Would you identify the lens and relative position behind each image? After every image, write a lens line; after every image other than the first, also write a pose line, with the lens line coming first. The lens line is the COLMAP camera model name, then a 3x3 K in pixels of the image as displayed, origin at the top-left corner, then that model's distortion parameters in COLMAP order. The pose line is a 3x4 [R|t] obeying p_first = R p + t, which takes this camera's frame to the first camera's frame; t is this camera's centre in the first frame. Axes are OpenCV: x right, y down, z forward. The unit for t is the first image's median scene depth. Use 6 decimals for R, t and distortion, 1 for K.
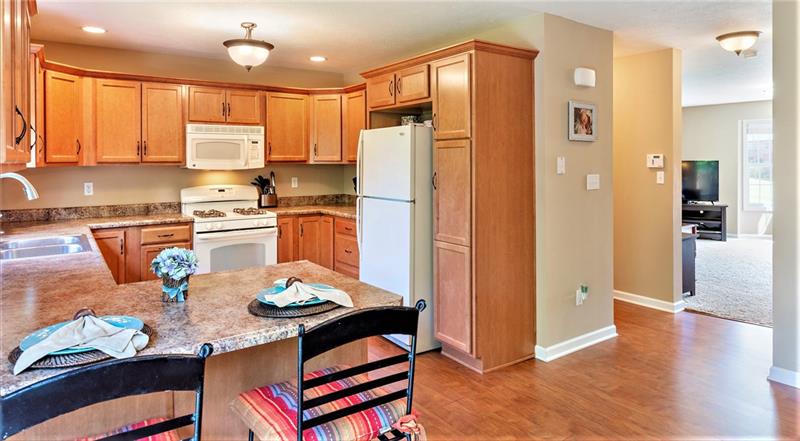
lens RADIAL K [[523.2, 0, 399.6], [0, 523.2, 160.5], [0, 0, 1]] dist [-0.000793, 0.002633]
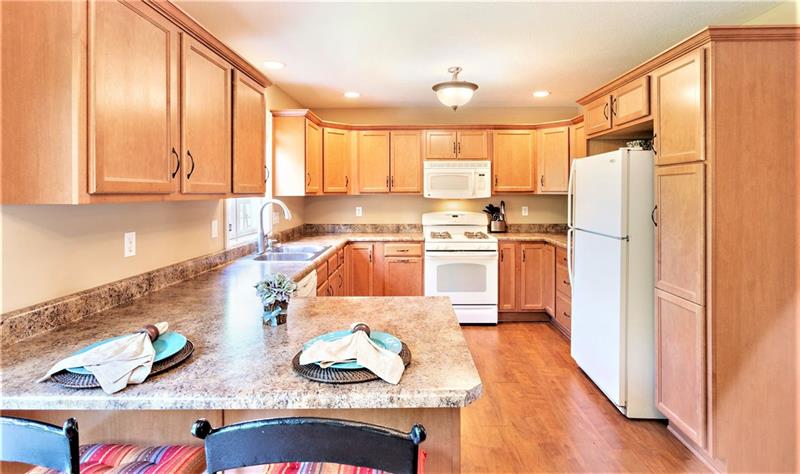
lens RADIAL K [[392.4, 0, 388.2], [0, 392.4, 191.0], [0, 0, 1]] dist [0.001873, 0.000948]
pose [[0.785917, 0.000110, -0.618332, 0.111673], [-0.000346, 1.000000, -0.000262, 0.000413], [0.618331, 0.000420, 0.785917, 0.241198]]
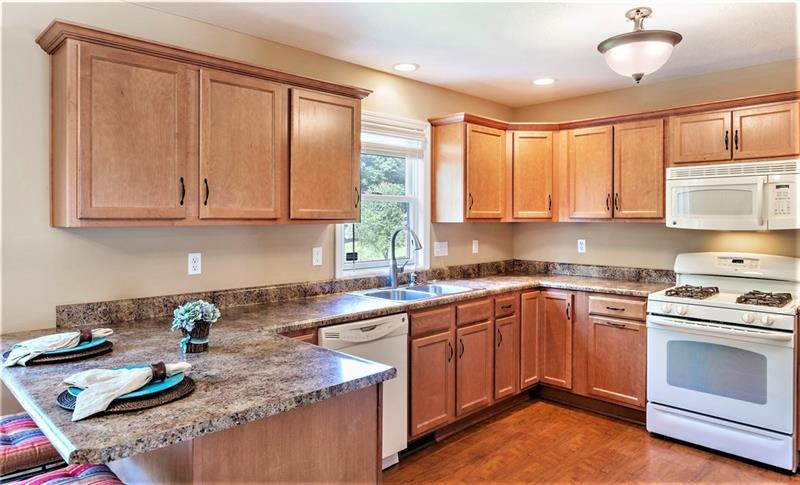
lens RADIAL K [[513.0, 0, 431.1], [0, 513.0, 218.1], [0, 0, 1]] dist [-0.001947, -0.000104]
pose [[0.154526, 0.005409, -0.987974, 0.301253], [-0.000589, 0.999985, 0.005383, -0.001463], [0.987989, -0.000250, 0.154527, 0.605431]]
